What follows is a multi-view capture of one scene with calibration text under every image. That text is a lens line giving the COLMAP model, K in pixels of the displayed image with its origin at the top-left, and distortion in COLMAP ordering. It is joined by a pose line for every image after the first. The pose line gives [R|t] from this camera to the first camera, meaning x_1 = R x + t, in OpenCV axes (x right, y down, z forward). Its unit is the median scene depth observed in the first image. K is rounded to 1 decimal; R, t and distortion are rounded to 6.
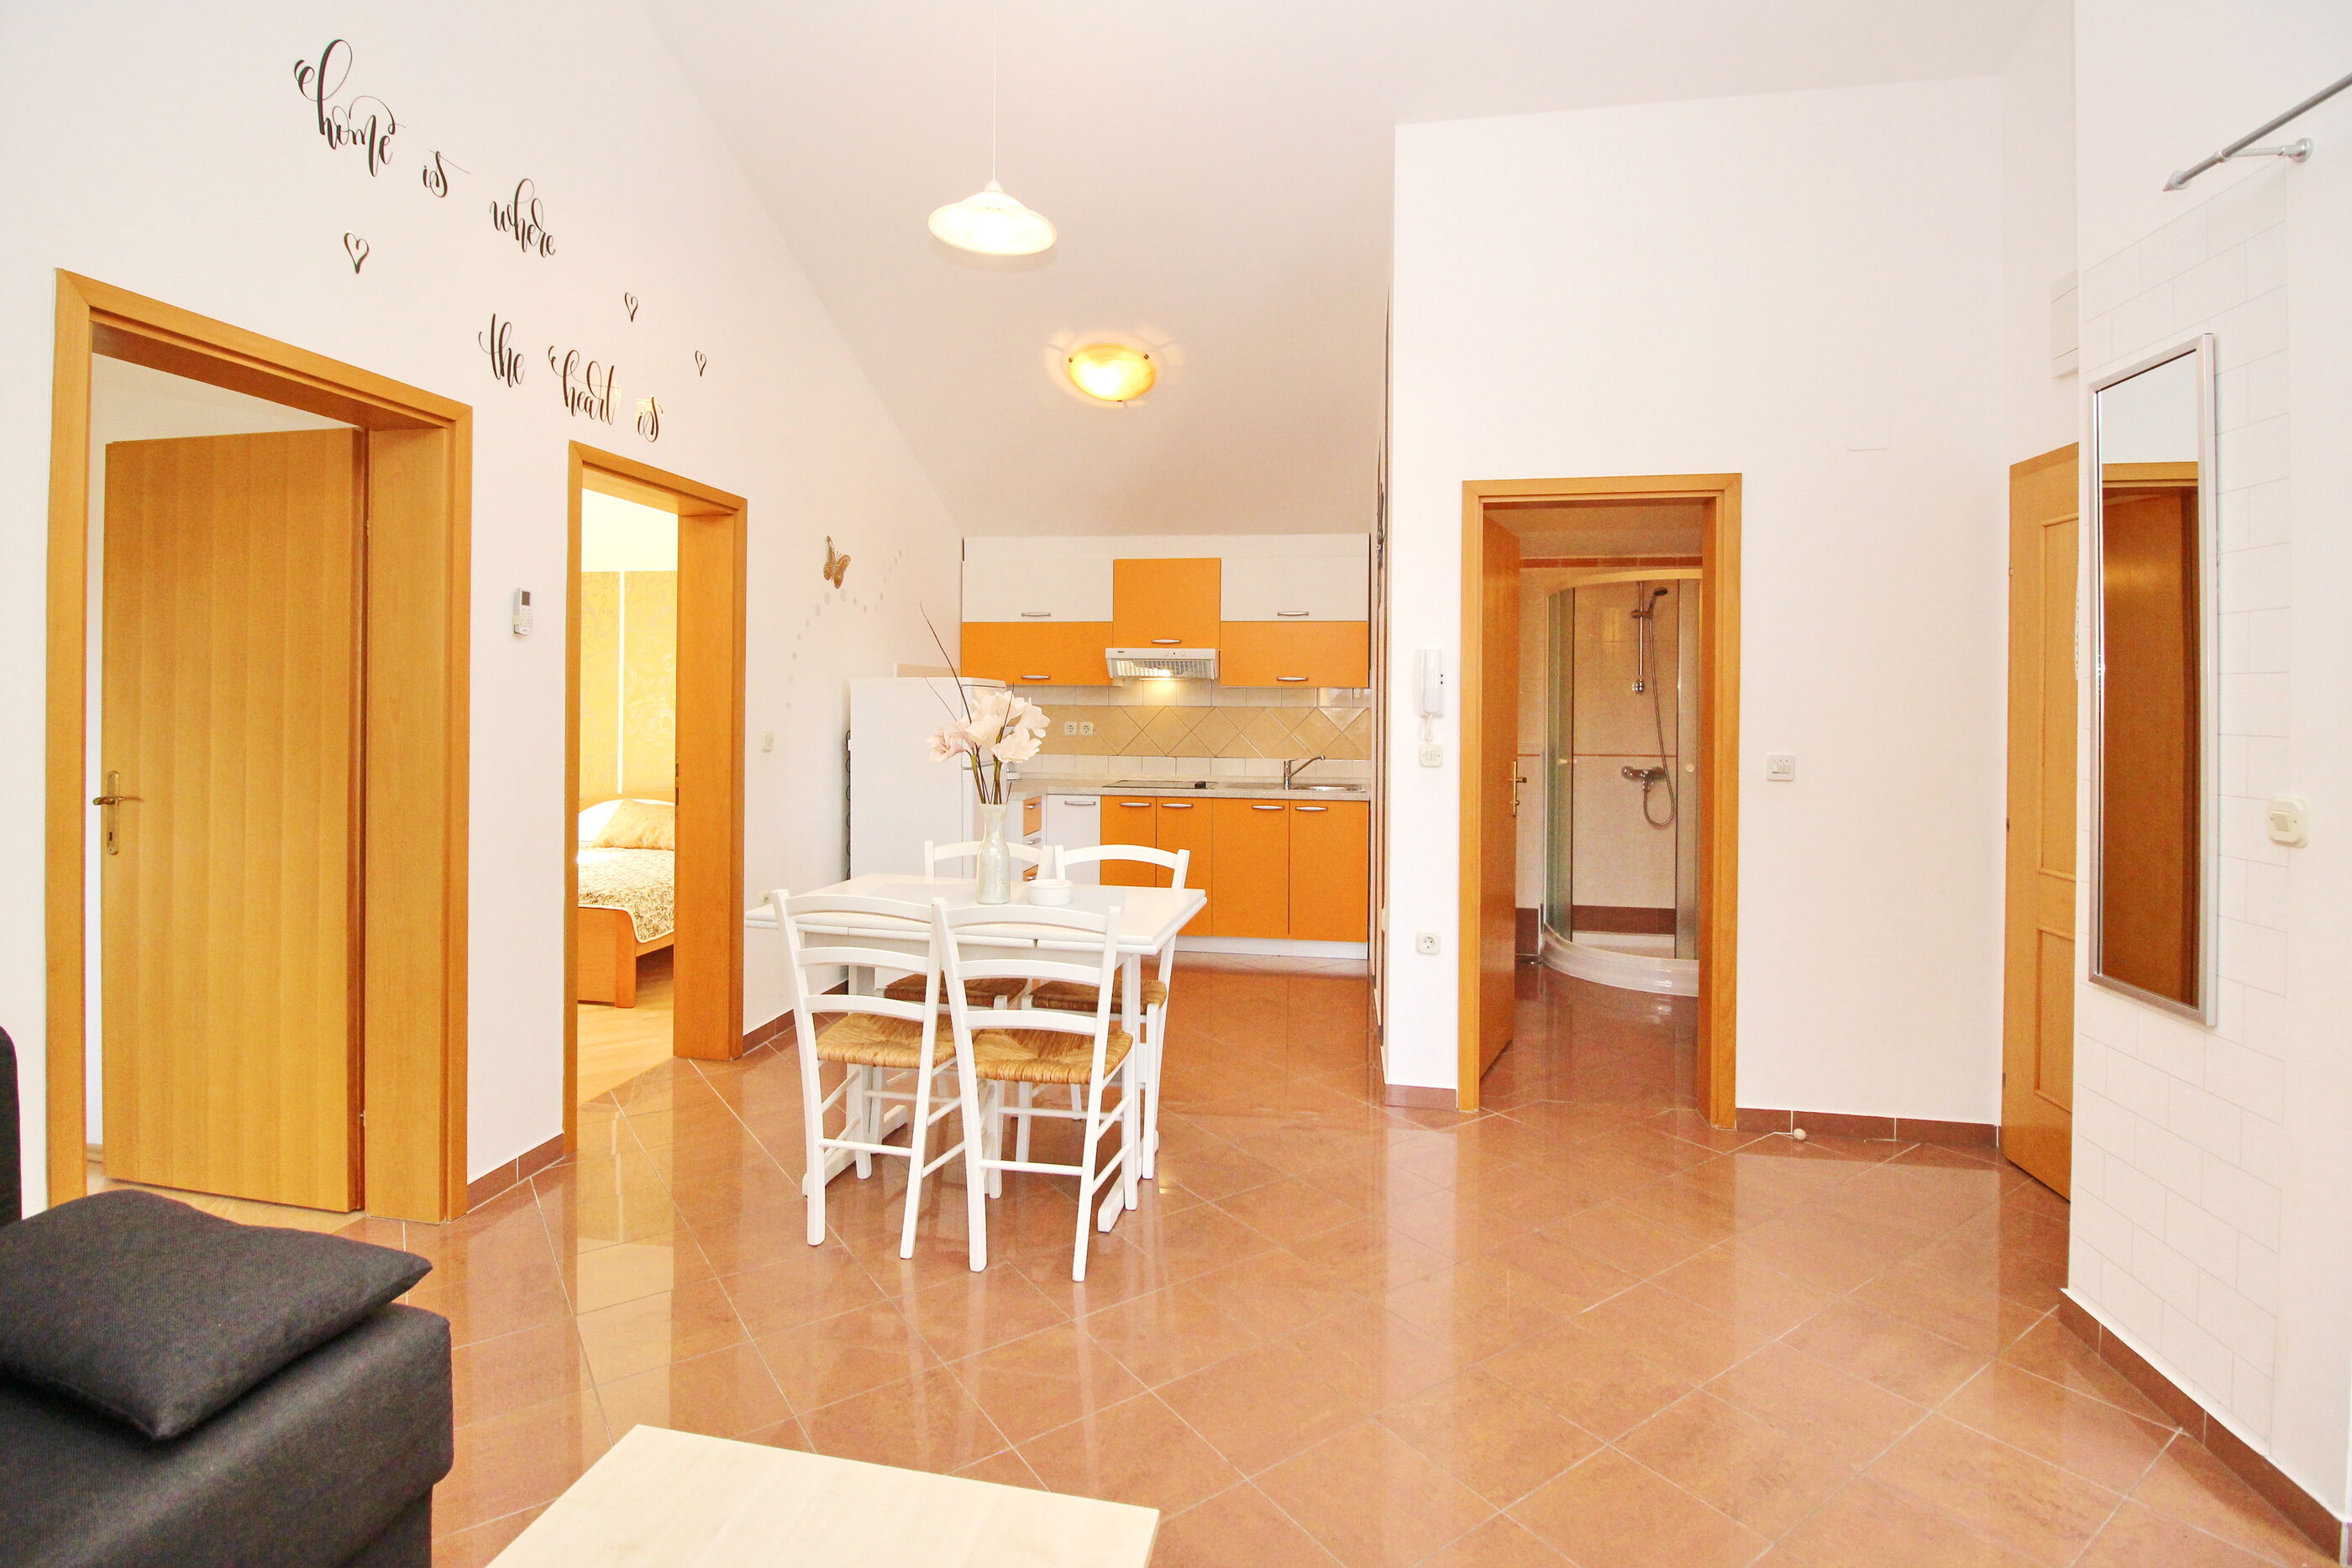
lens RADIAL K [[1135.5, 0, 1184.7], [0, 1135.5, 740.5], [0, 0, 1]] dist [-0.005459, -0.009762]
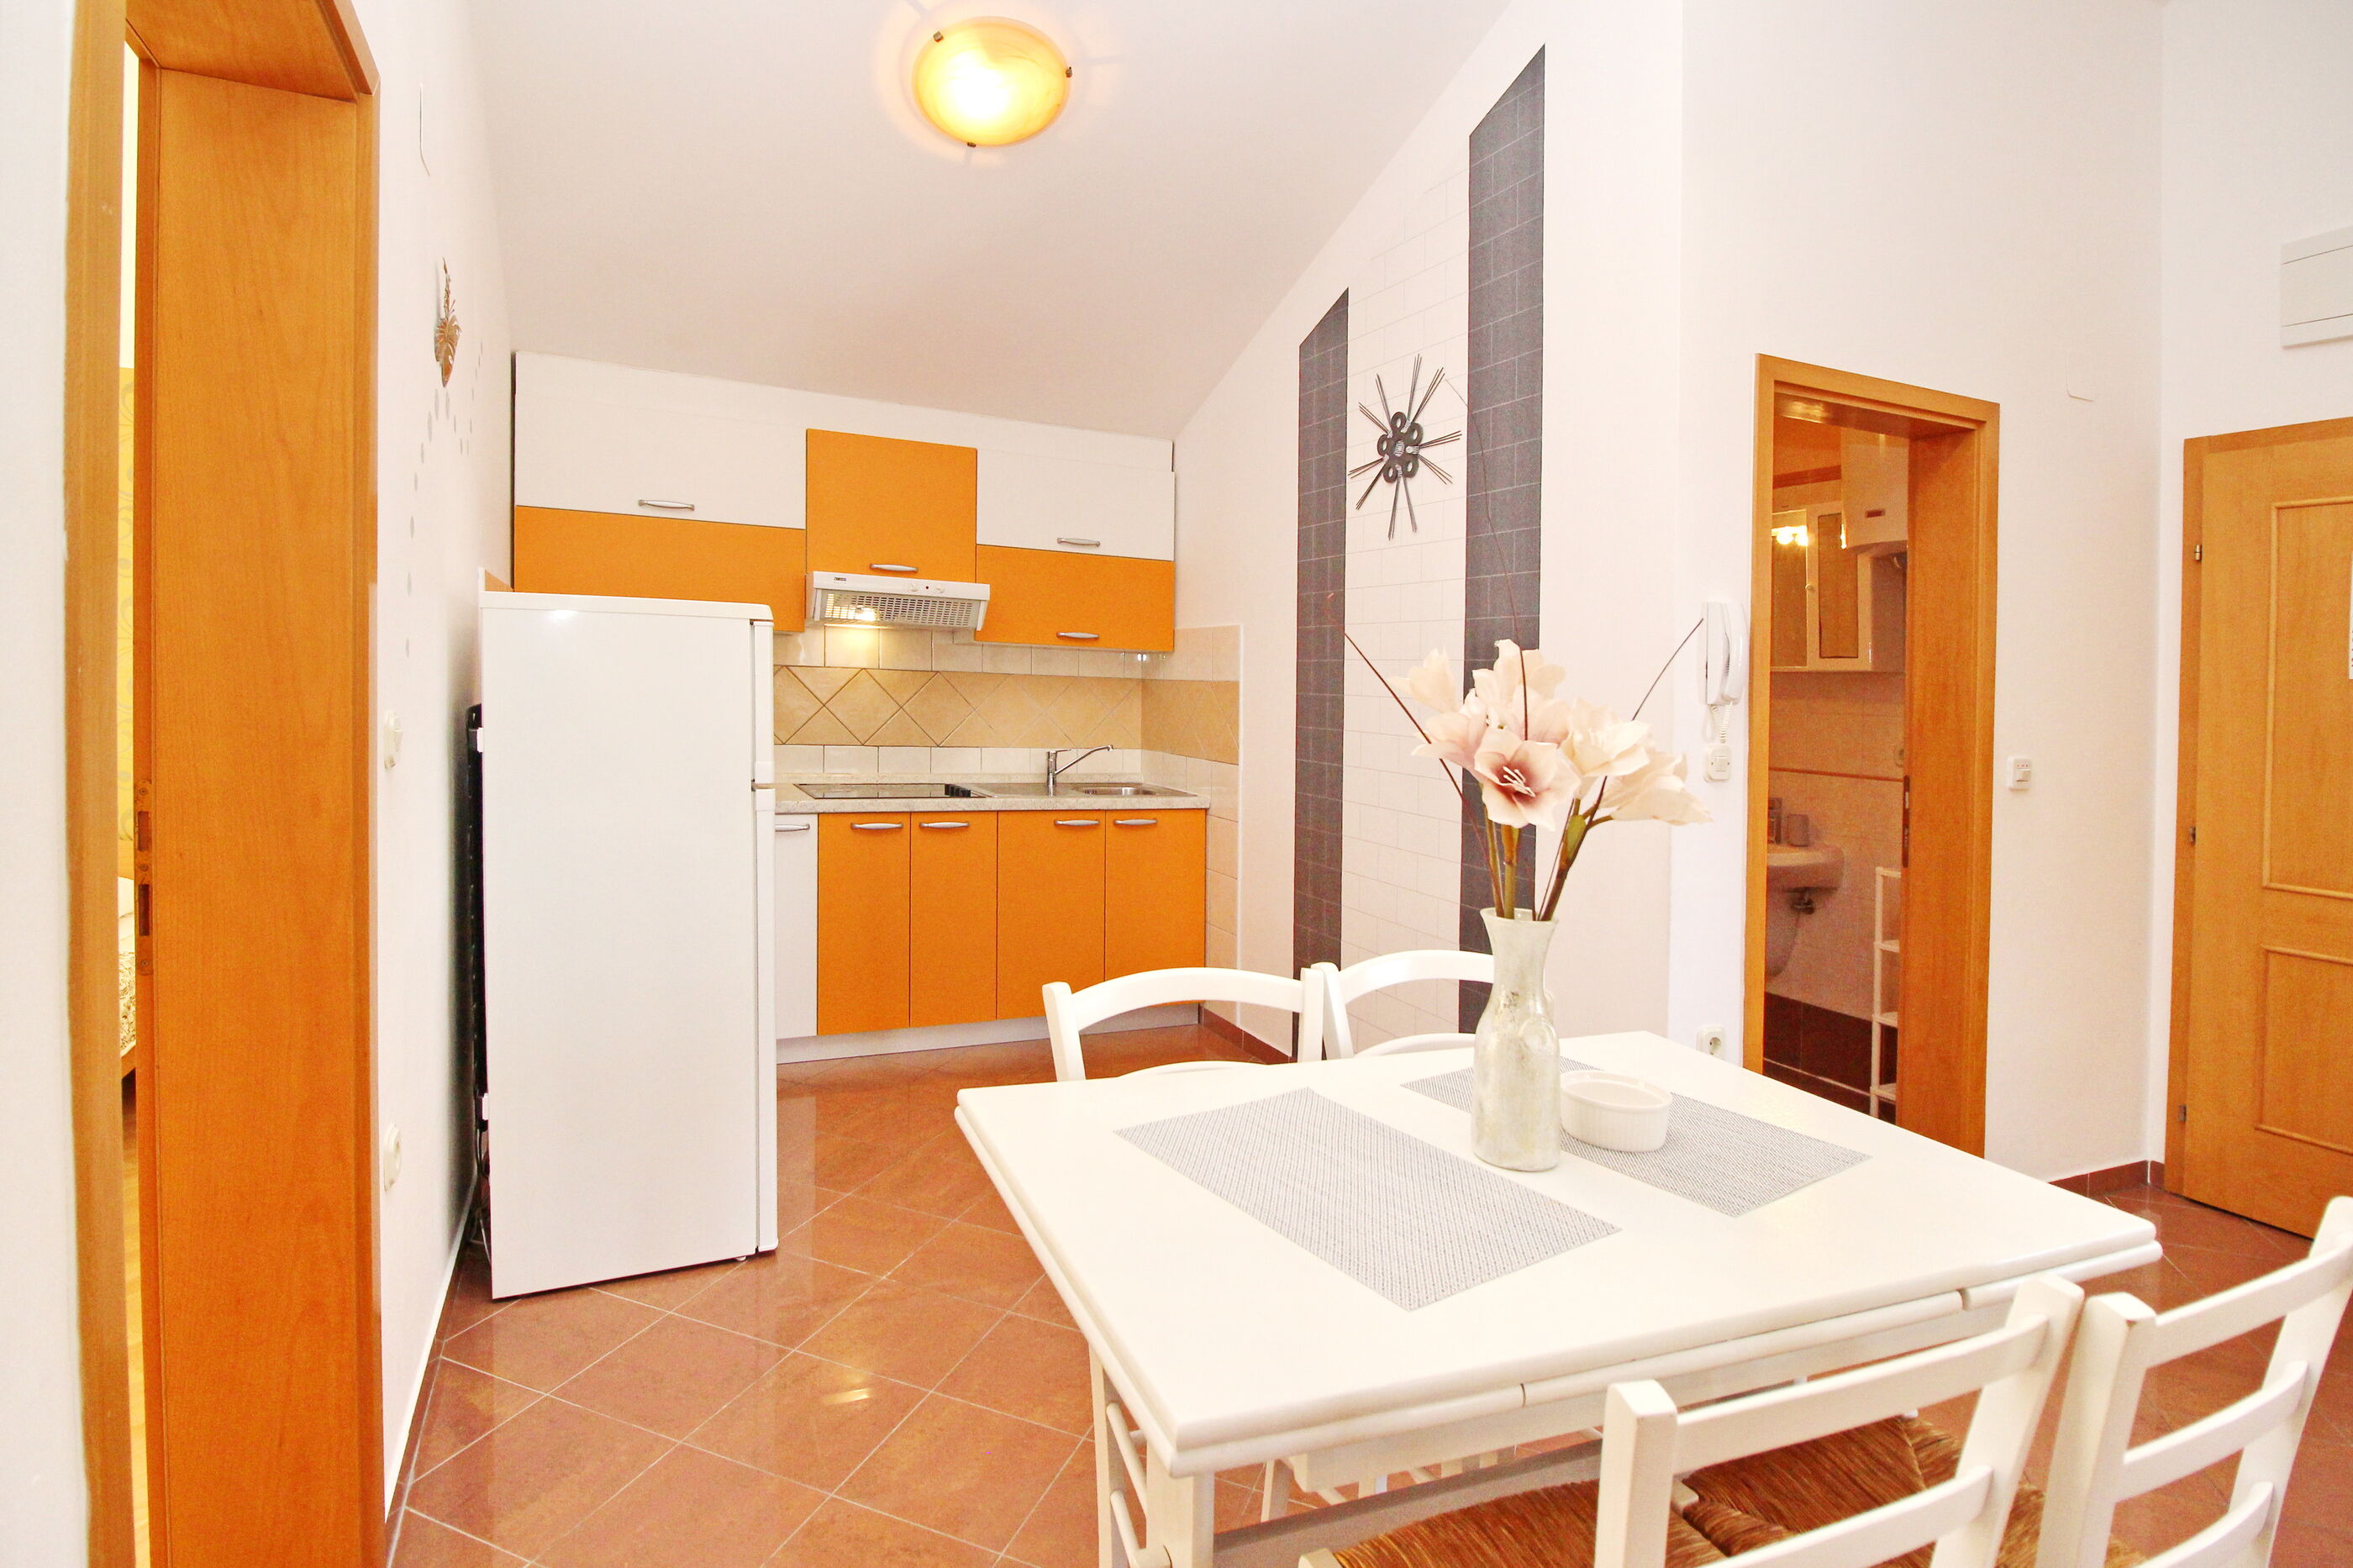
lens RADIAL K [[1136.1, 0, 1104.2], [0, 1136.1, 731.5], [0, 0, 1]] dist [-0.005459, -0.009762]
pose [[0.832645, -0.001602, 0.553805, -0.279558], [-0.011666, 0.999723, 0.020432, -0.009463], [-0.553684, -0.023473, 0.832396, 0.405788]]
